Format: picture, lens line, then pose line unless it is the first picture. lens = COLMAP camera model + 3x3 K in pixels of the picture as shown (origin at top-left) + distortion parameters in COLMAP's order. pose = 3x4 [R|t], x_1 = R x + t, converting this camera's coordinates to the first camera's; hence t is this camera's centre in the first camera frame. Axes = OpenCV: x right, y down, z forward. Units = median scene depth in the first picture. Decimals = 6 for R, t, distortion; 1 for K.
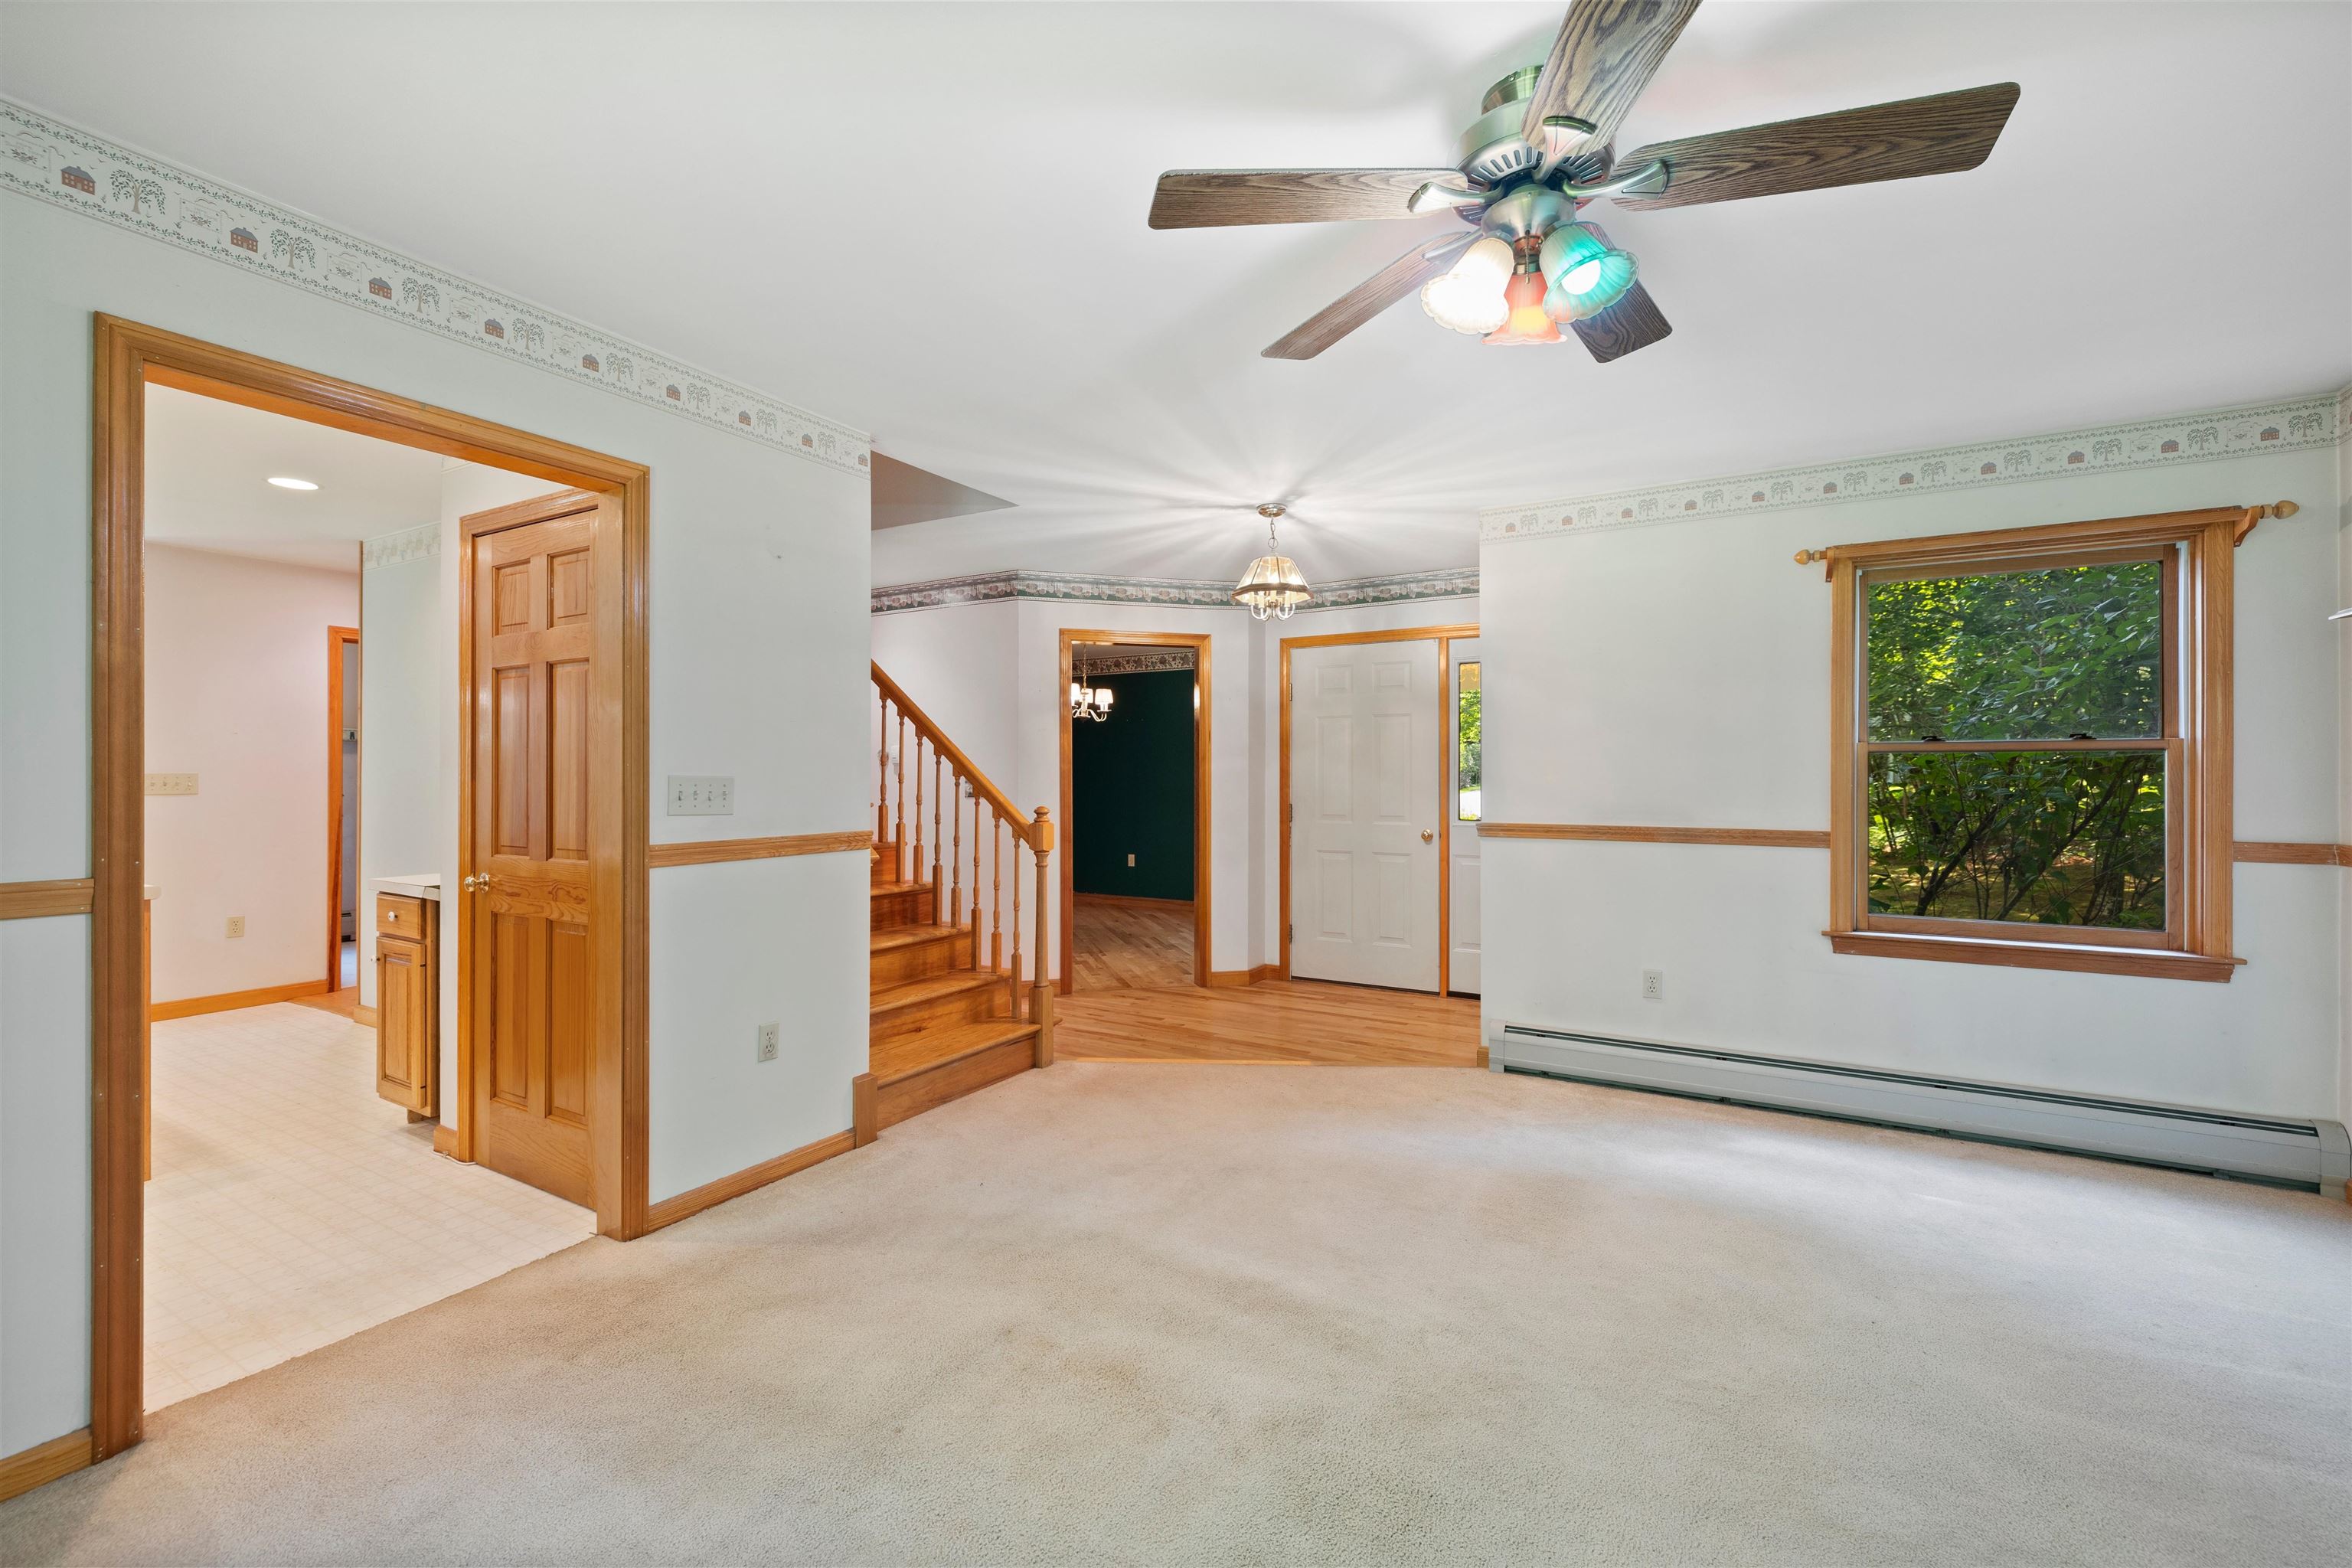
lens RADIAL K [[987.0, 0, 1183.7], [0, 987.0, 778.3], [0, 0, 1]] dist [0.000223, -0.000324]
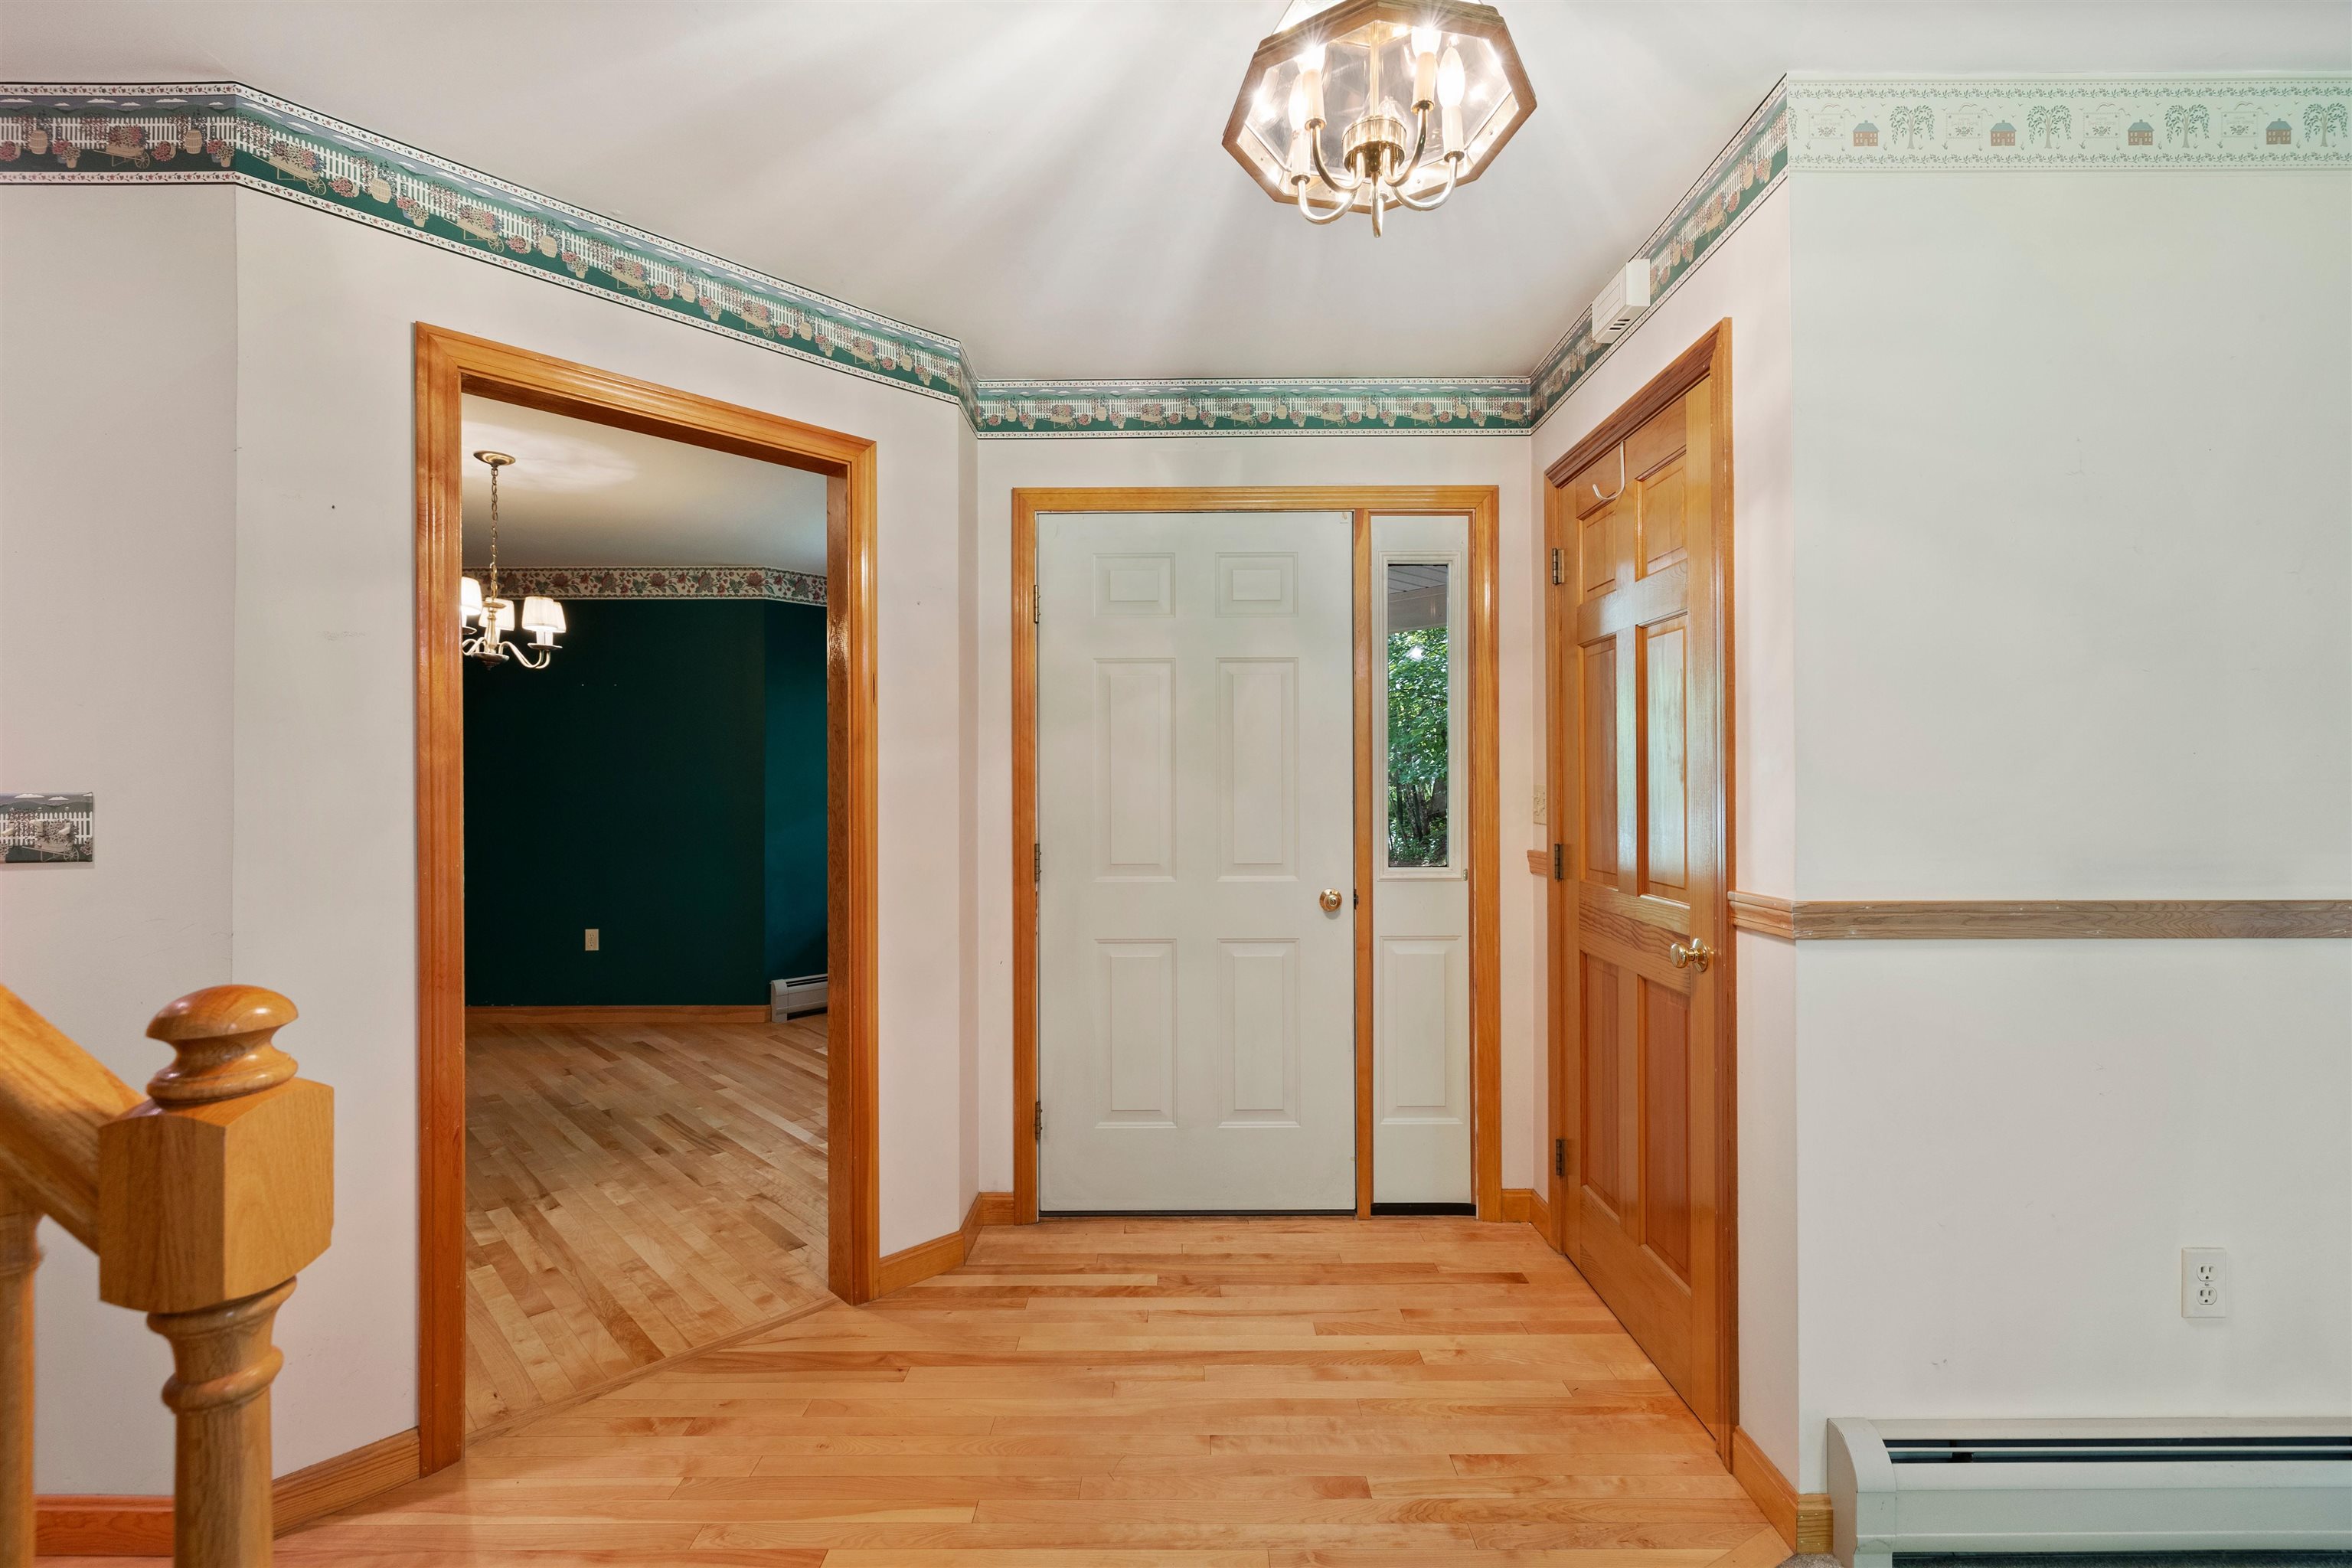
lens RADIAL K [[987.0, 0, 1183.7], [0, 987.0, 778.3], [0, 0, 1]] dist [0.000223, -0.000324]
pose [[0.866870, -0.001656, 0.498531, -0.067259], [0.006196, 0.999953, -0.007452, -0.000998], [-0.498495, 0.009549, 0.866840, 0.582905]]
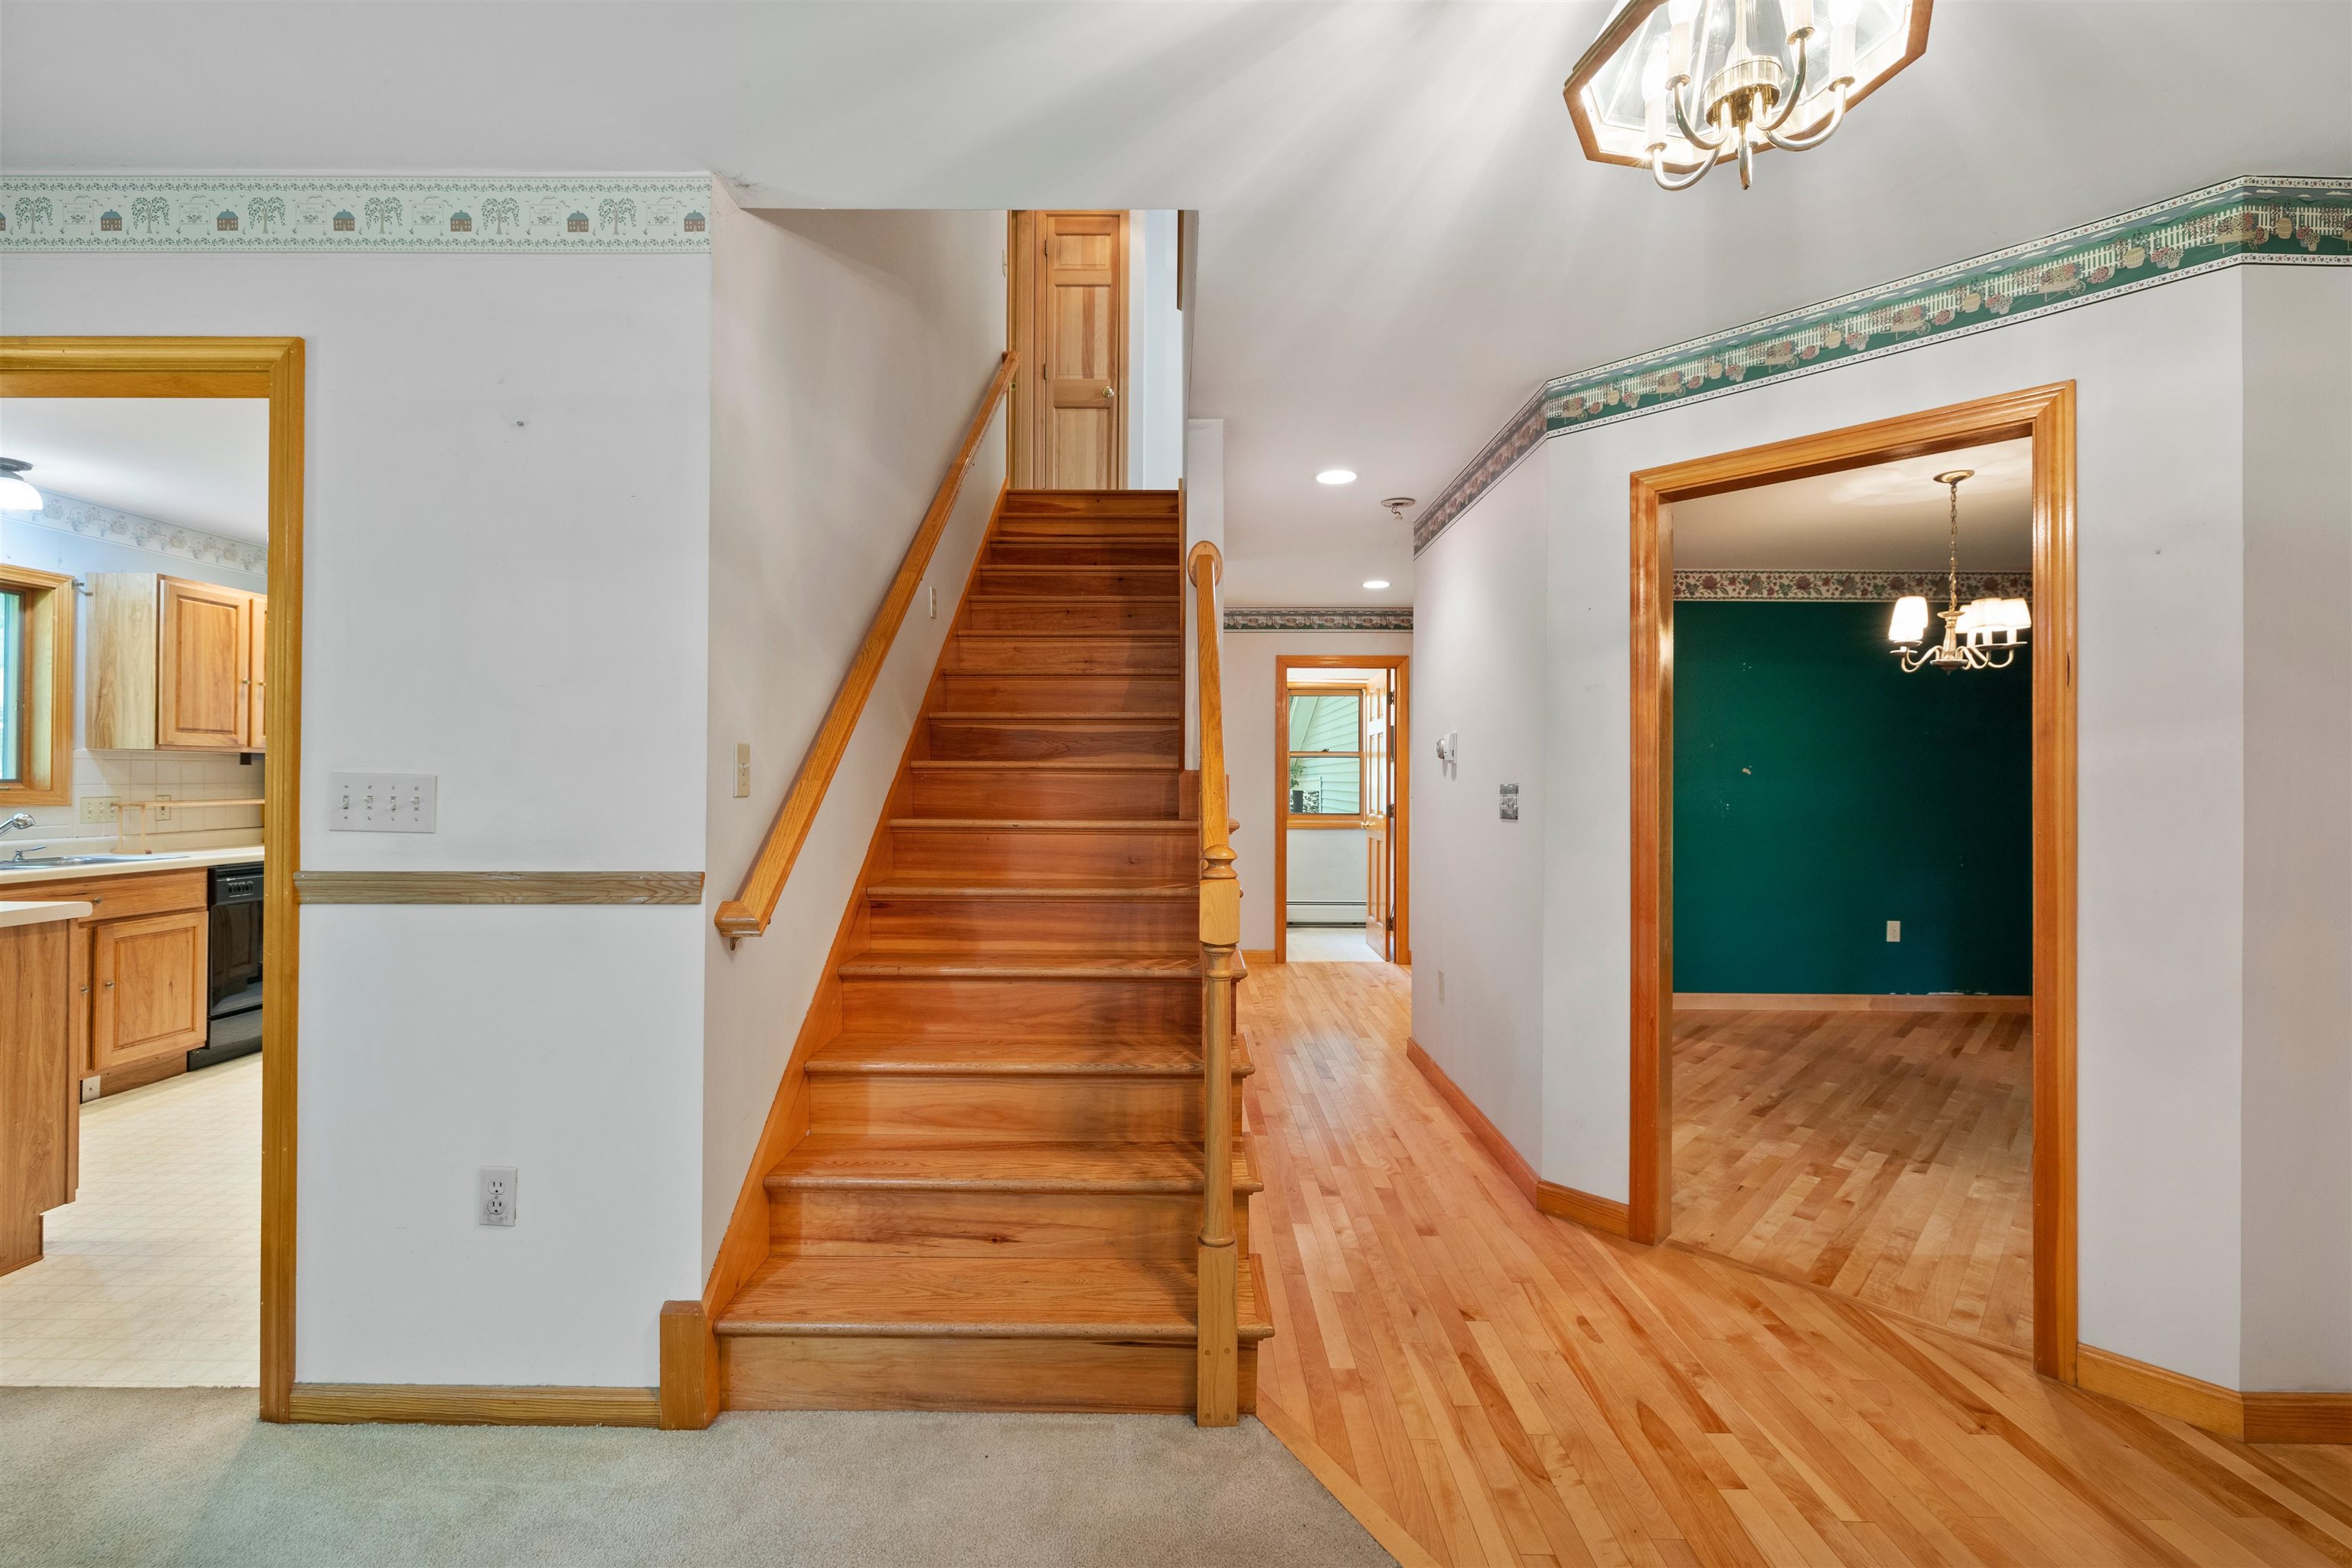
lens RADIAL K [[989.9, 0, 1171.8], [0, 989.9, 775.4], [0, 0, 1]] dist [-0.000078, -0.000492]
pose [[0.491656, -0.003342, -0.870783, 0.177027], [-0.006747, 0.999948, -0.007647, 0.000180], [0.870763, 0.009635, 0.491608, 0.552306]]
